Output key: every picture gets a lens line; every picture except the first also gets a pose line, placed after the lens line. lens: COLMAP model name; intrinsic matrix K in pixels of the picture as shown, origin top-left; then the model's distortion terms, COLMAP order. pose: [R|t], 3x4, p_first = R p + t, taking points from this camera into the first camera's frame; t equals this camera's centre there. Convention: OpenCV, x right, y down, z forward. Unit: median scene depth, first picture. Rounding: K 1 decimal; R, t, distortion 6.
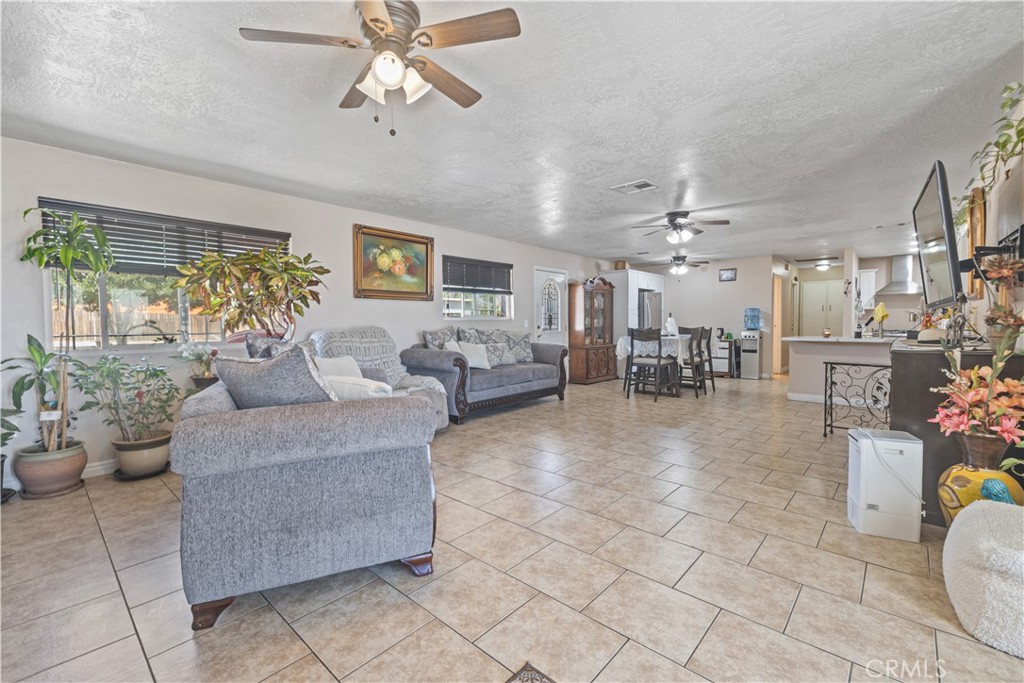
lens RADIAL K [[438.6, 0, 505.9], [0, 438.6, 336.0], [0, 0, 1]] dist [0.004529, -0.000522]
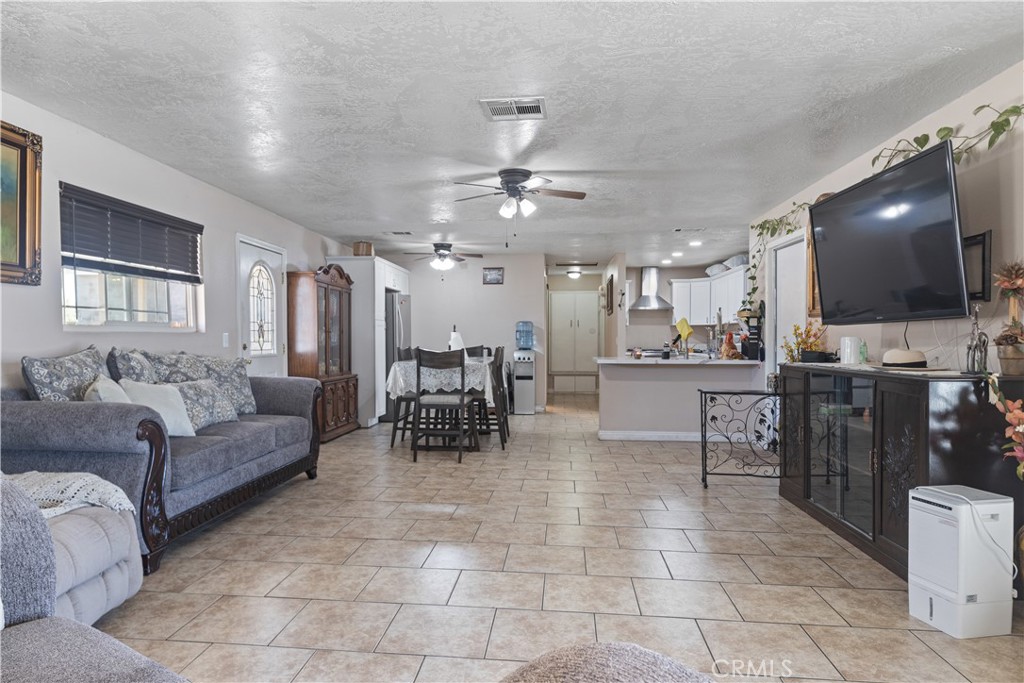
lens RADIAL K [[612.0, 0, 495.4], [0, 612.0, 345.5], [0, 0, 1]] dist [0.001775, 0.001058]
pose [[0.810128, -0.000823, 0.586253, -0.135373], [0.013281, 0.999768, -0.016949, -0.005459], [-0.586103, 0.021517, 0.809951, 0.230496]]
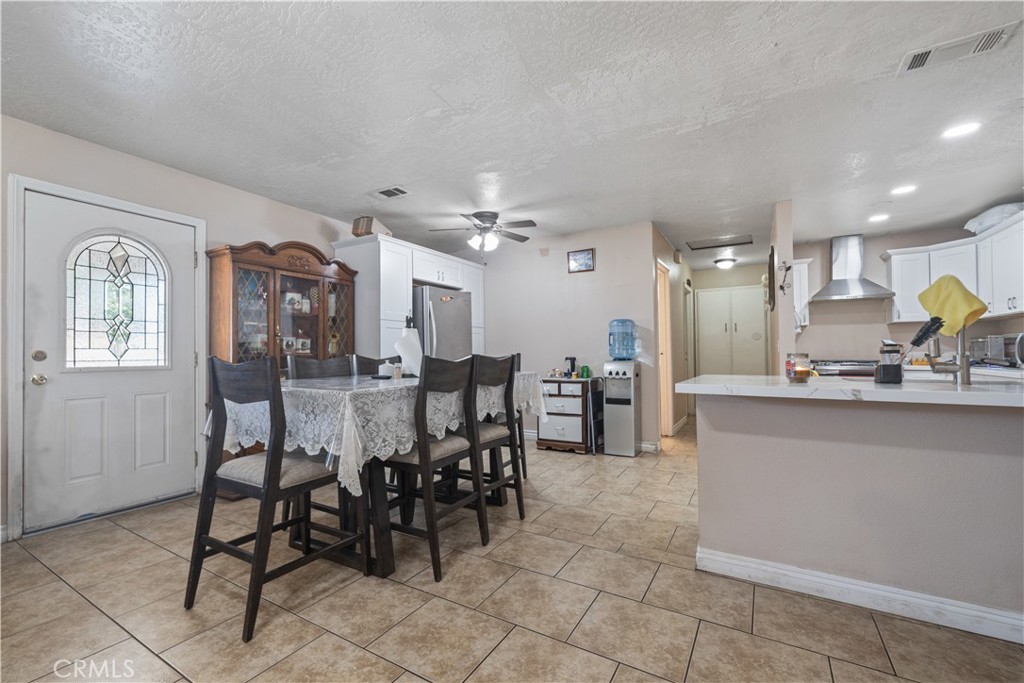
lens RADIAL K [[438.6, 0, 494.3], [0, 438.6, 348.5], [0, 0, 1]] dist [0.004529, -0.000522]
pose [[0.982832, 0.000579, 0.184502, 0.414576], [0.007089, 0.999138, -0.040896, -0.010308], [-0.184367, 0.041502, 0.981981, 0.677252]]
